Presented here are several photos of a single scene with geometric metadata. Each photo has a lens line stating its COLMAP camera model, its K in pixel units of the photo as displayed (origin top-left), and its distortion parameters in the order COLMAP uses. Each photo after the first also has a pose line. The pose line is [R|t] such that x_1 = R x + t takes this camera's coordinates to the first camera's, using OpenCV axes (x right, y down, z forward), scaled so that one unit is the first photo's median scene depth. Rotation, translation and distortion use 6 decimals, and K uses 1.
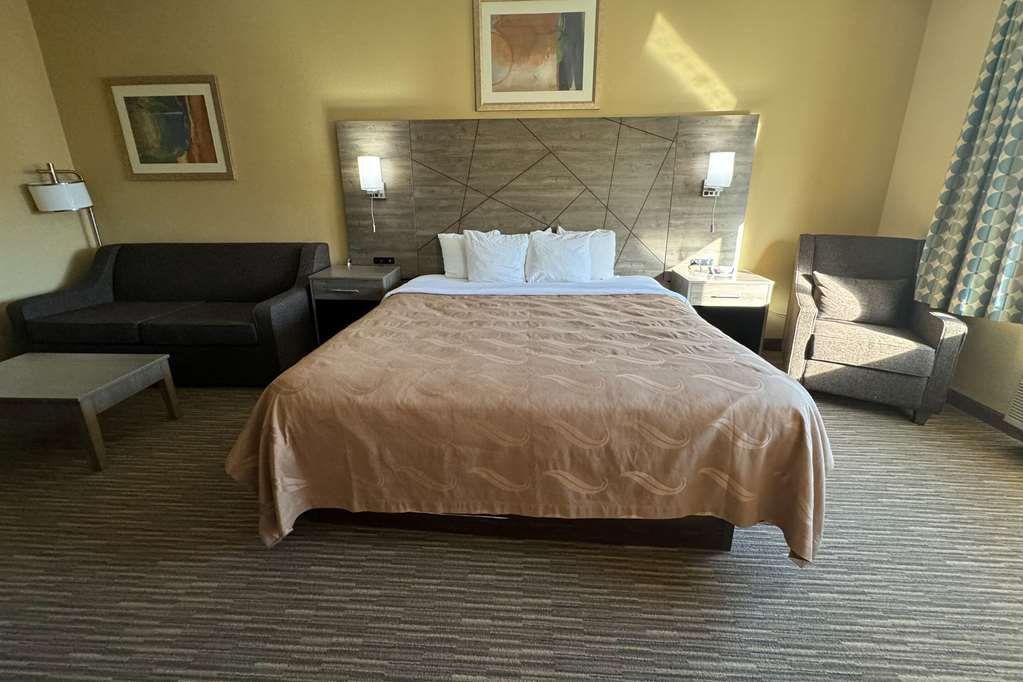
lens RADIAL K [[434.9, 0, 513.1], [0, 434.9, 316.0], [0, 0, 1]] dist [-0.000203, -0.000079]
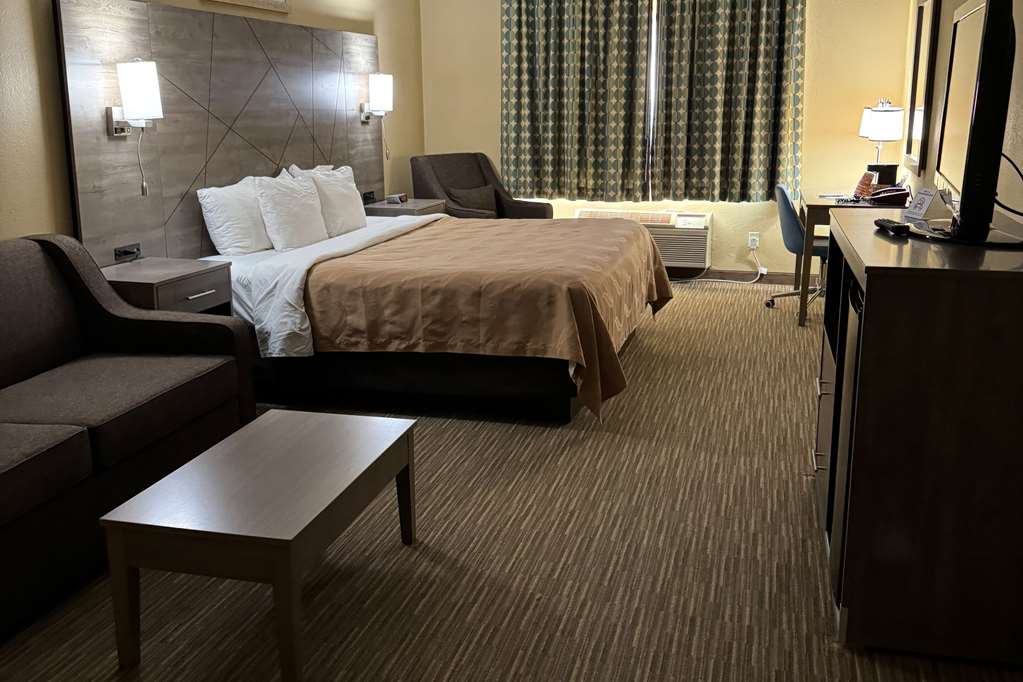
lens RADIAL K [[1004.2, 0, 511.5], [0, 1004.2, 341.0], [0, 0, 1]] dist [0.011641, 0.001896]
pose [[0.199228, -0.226900, 0.953323, -1.489996], [0.292523, 0.942241, 0.163130, -0.093661], [-0.935275, 0.246369, 0.254094, 0.294765]]
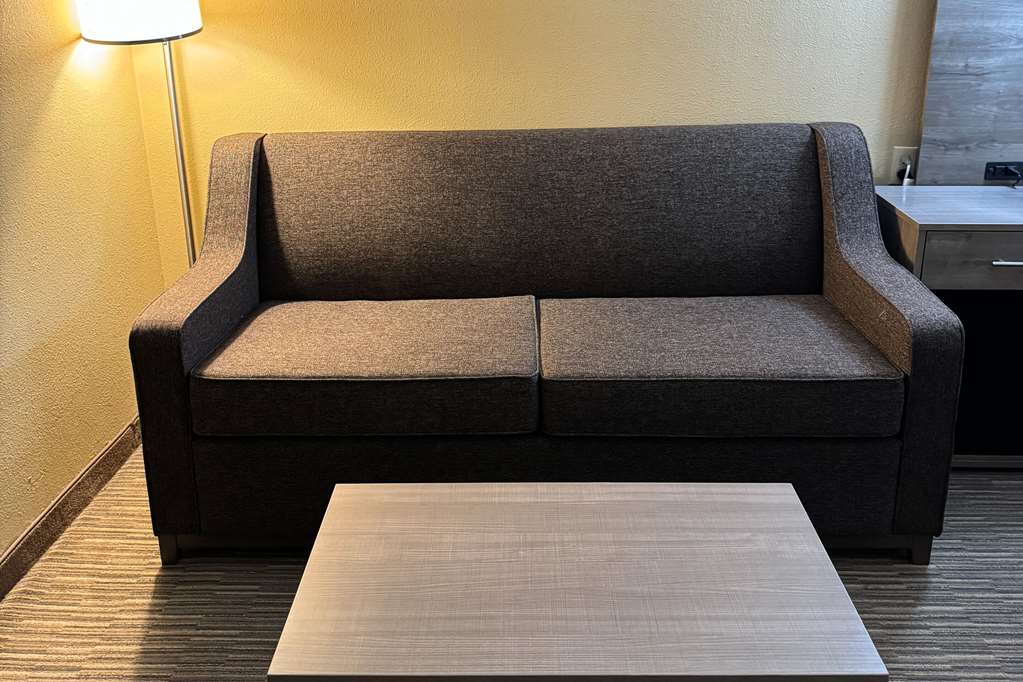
lens RADIAL K [[1004.2, 0, 511.5], [0, 1004.2, 341.0], [0, 0, 1]] dist [0.011641, 0.001896]
pose [[0.999452, -0.016940, 0.028422, -0.779266], [0.014351, 0.995935, 0.088926, -0.073239], [-0.029813, -0.088469, 0.995633, 0.199961]]
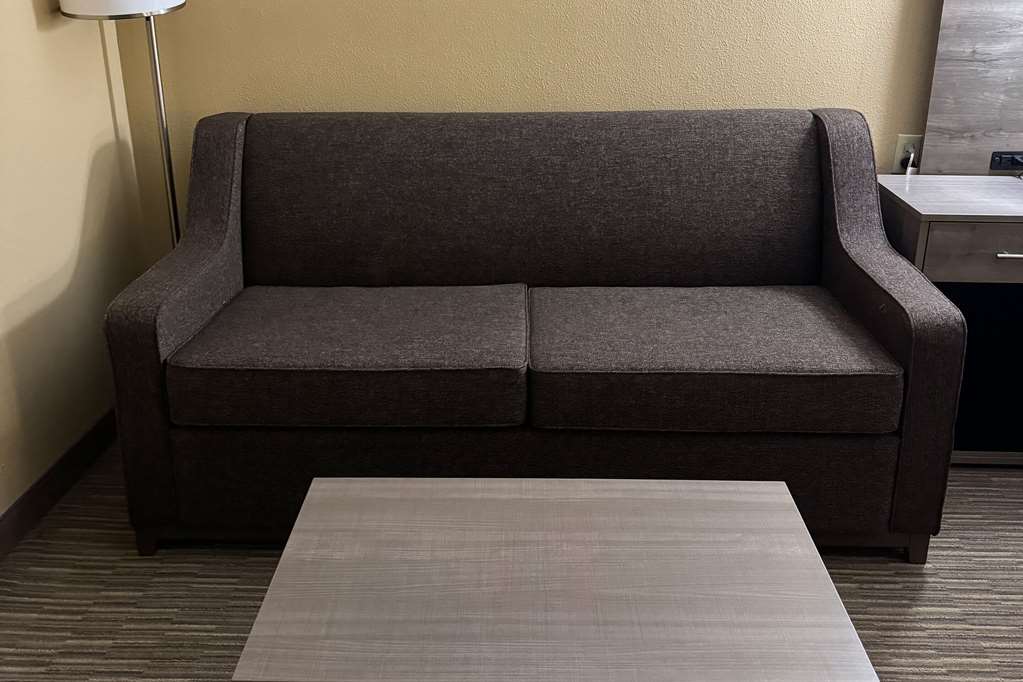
lens RADIAL K [[1004.2, 0, 511.5], [0, 1004.2, 341.0], [0, 0, 1]] dist [0.011641, 0.001896]
pose [[0.999630, -0.005924, 0.026536, -0.769567], [0.003112, 0.994490, 0.104789, -0.075359], [-0.027010, -0.104668, 0.994140, 0.219763]]
